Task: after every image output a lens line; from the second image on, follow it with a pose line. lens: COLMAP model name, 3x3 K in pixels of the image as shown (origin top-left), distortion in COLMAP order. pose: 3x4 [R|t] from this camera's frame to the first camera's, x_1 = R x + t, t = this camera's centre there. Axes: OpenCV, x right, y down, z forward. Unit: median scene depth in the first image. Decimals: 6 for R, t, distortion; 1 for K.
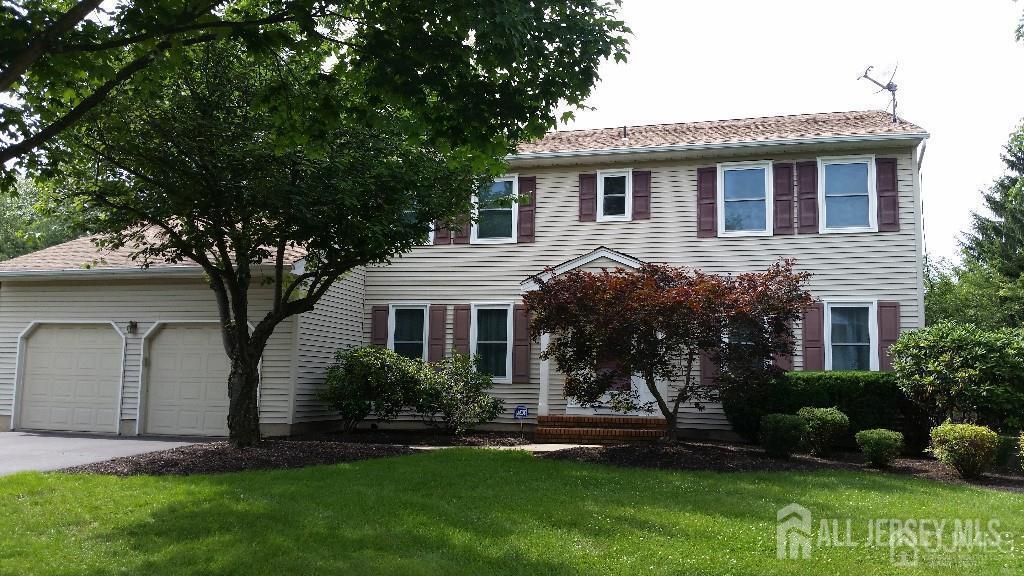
lens RADIAL K [[939.2, 0, 513.6], [0, 939.2, 286.0], [0, 0, 1]] dist [0.009794, 0.000000]
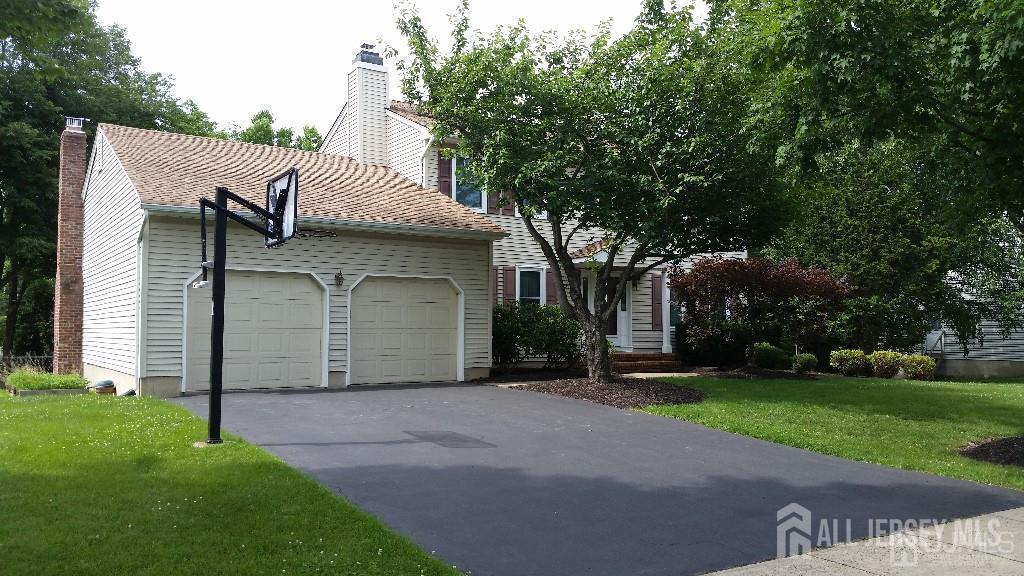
lens RADIAL K [[862.3, 0, 511.0], [0, 862.3, 289.1], [0, 0, 1]] dist [0.093595, 0.001036]
pose [[0.684851, 0.021766, 0.728358, -0.928474], [-0.068764, 0.997024, 0.034861, 0.010579], [-0.725432, -0.073960, 0.684309, 0.244745]]
